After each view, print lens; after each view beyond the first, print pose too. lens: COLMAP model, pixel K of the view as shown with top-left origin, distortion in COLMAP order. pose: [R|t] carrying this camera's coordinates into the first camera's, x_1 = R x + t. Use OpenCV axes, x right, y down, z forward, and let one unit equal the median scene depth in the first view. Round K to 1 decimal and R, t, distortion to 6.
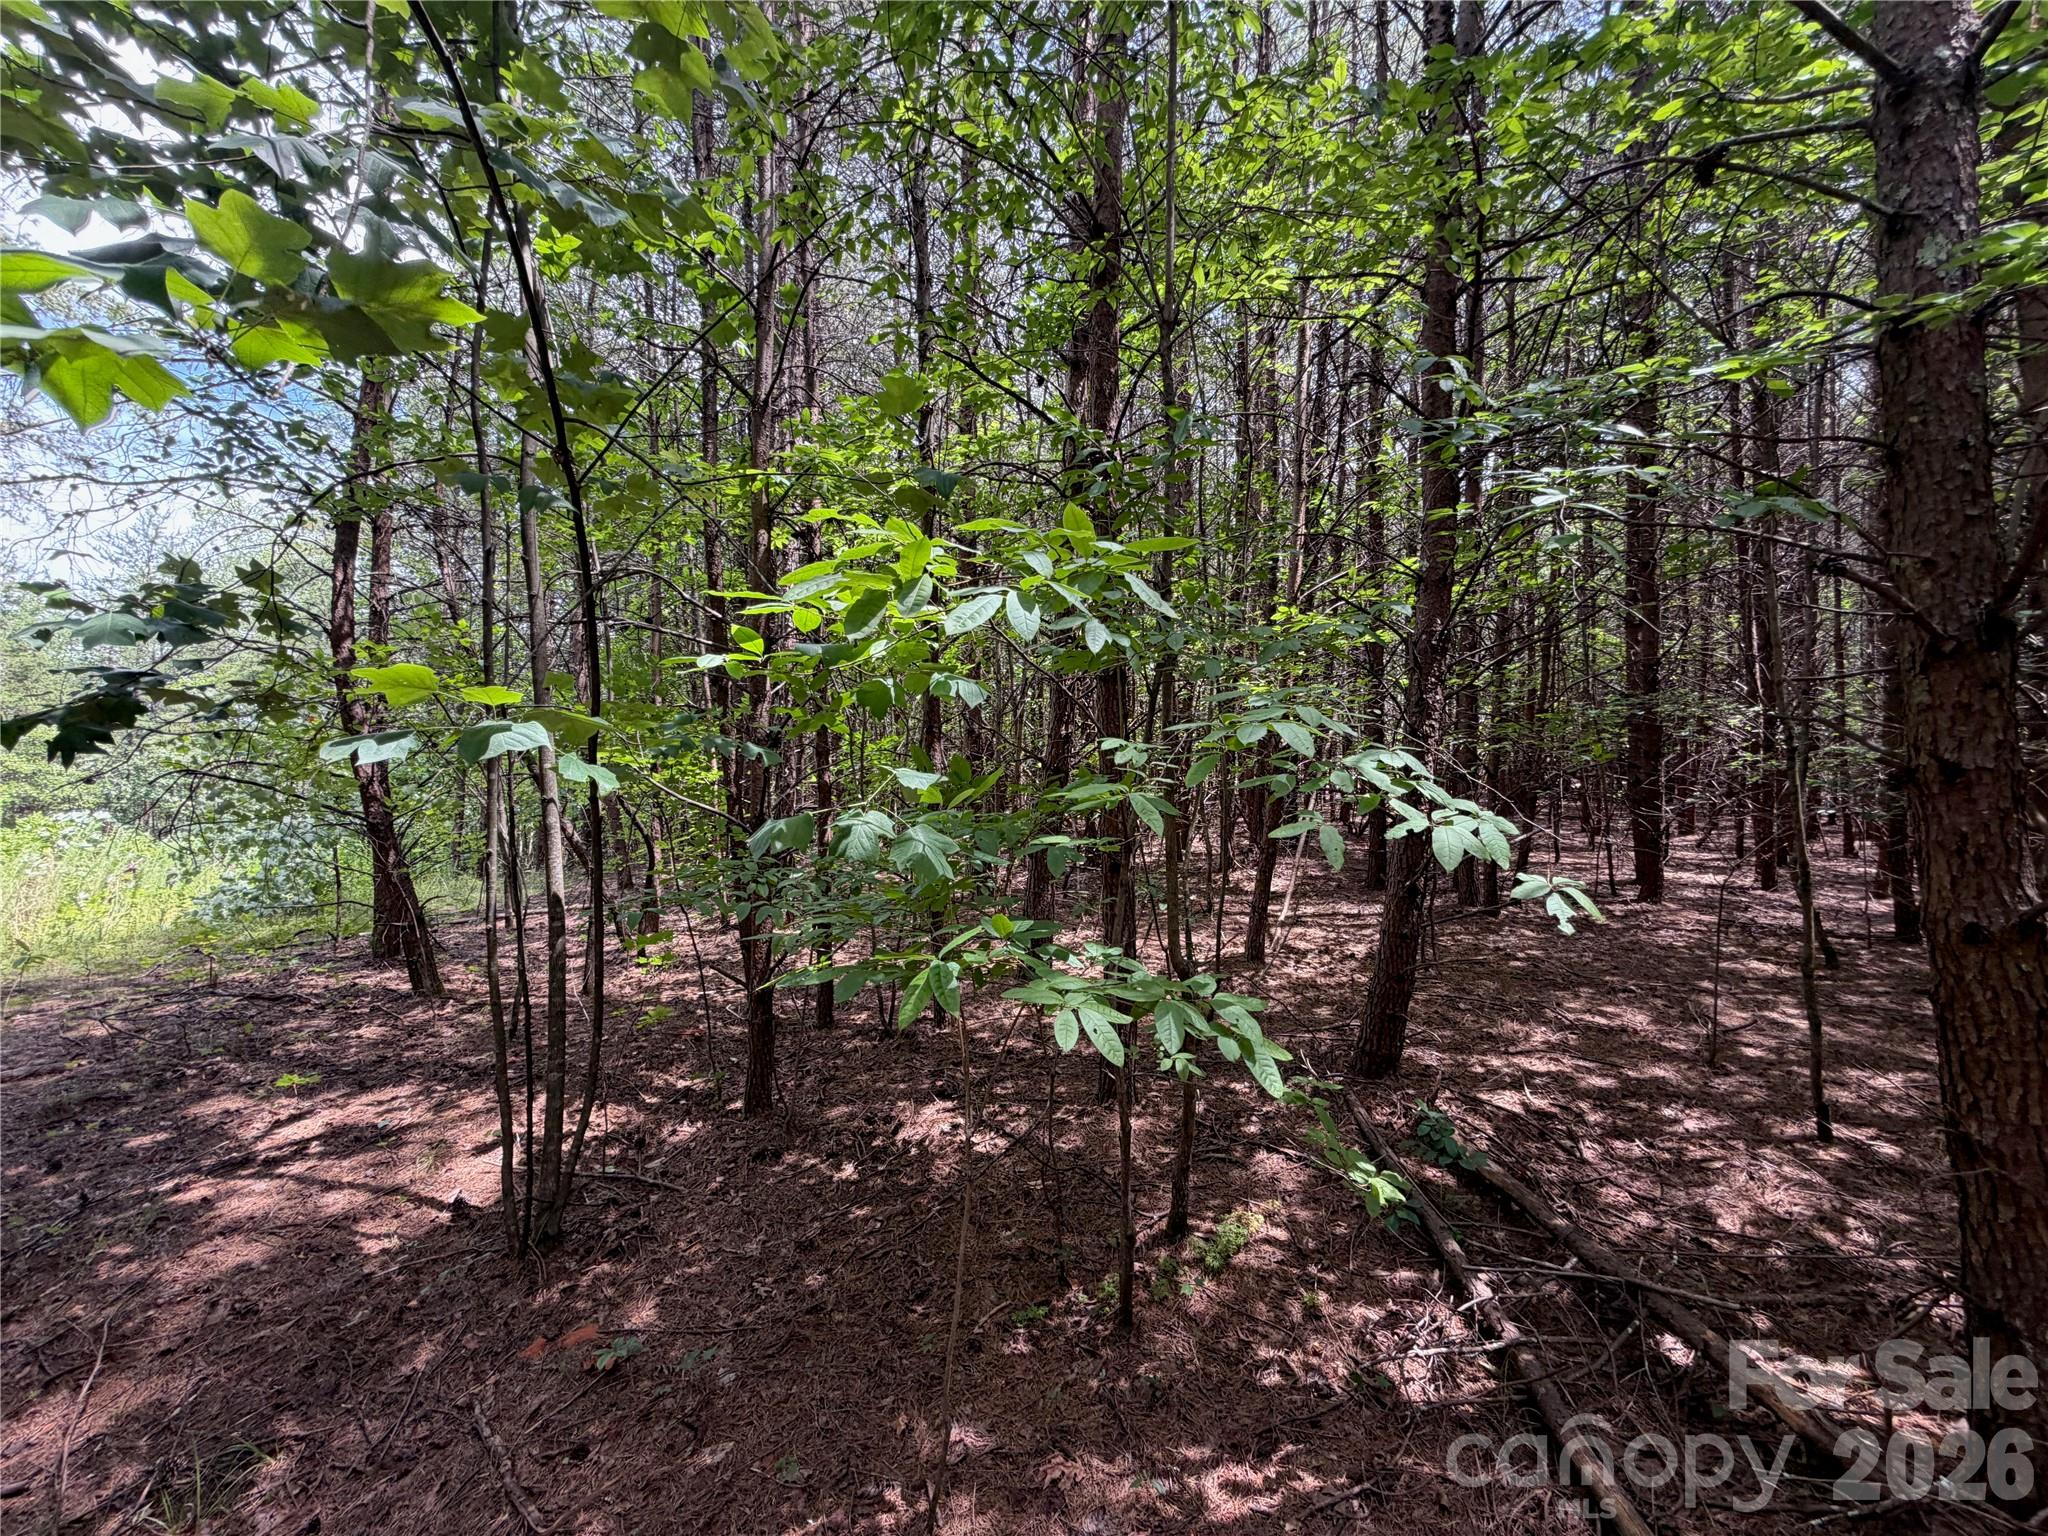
lens RADIAL K [[842.7, 0, 993.9], [0, 842.7, 772.7], [0, 0, 1]] dist [-0.001590, -0.000269]
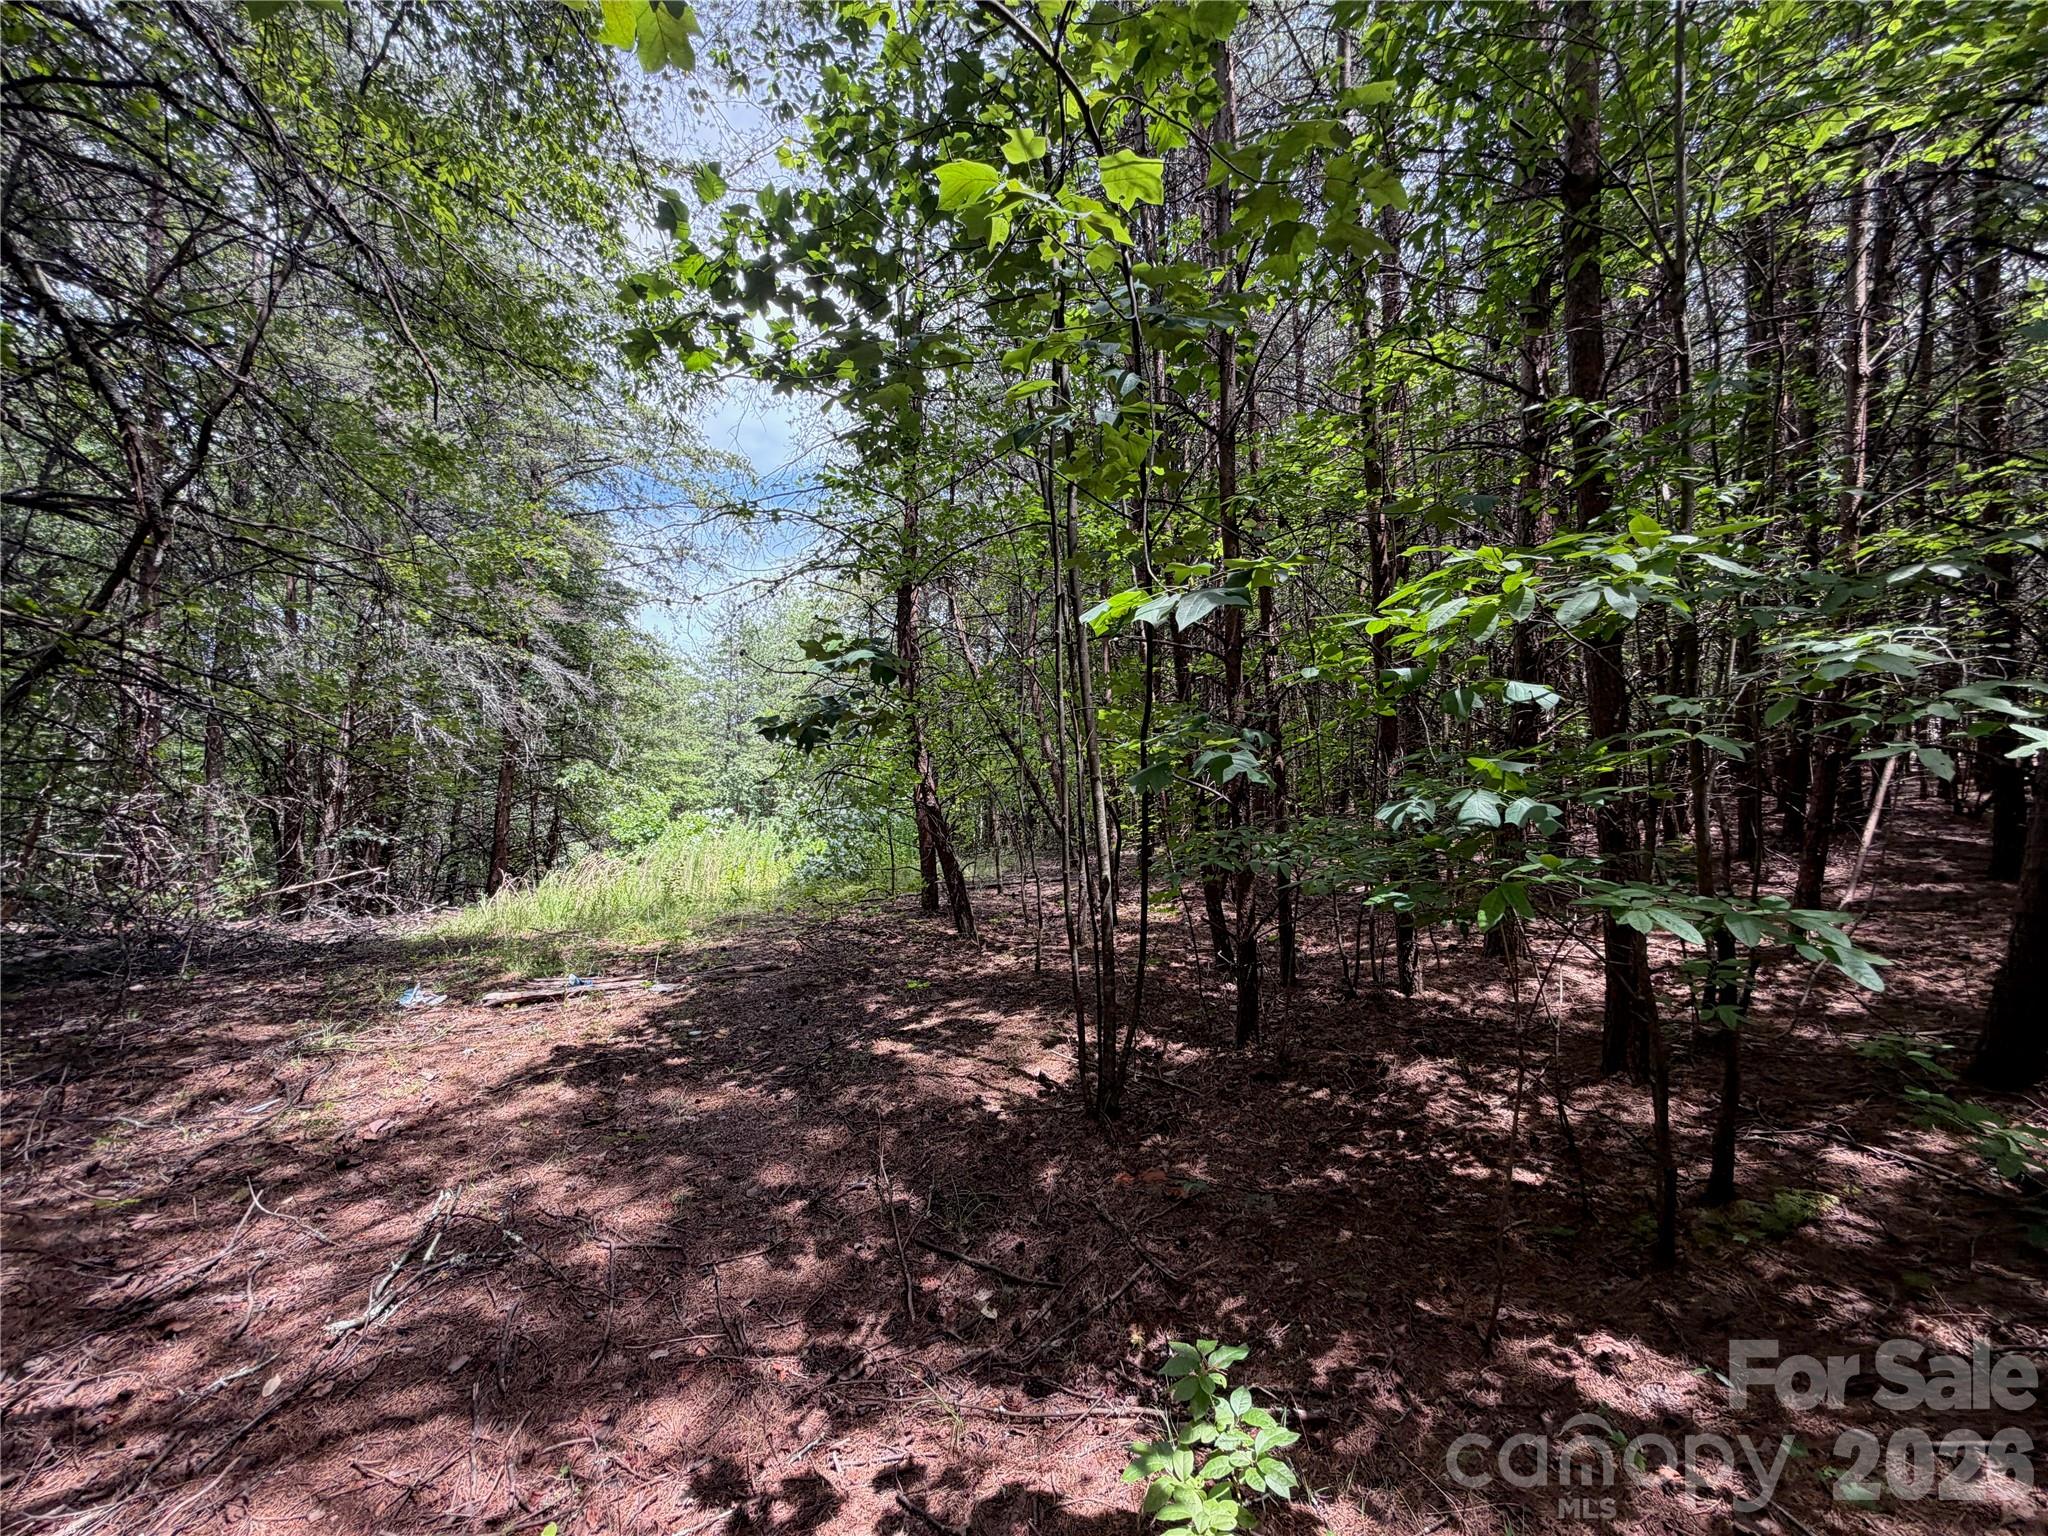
lens RADIAL K [[842.7, 0, 993.9], [0, 842.7, 772.7], [0, 0, 1]] dist [-0.001590, -0.000269]
pose [[0.898080, -0.023265, -0.439217, -0.120745], [0.021935, 0.999727, -0.008103, 0.037850], [0.439285, -0.002357, 0.898345, -0.301652]]
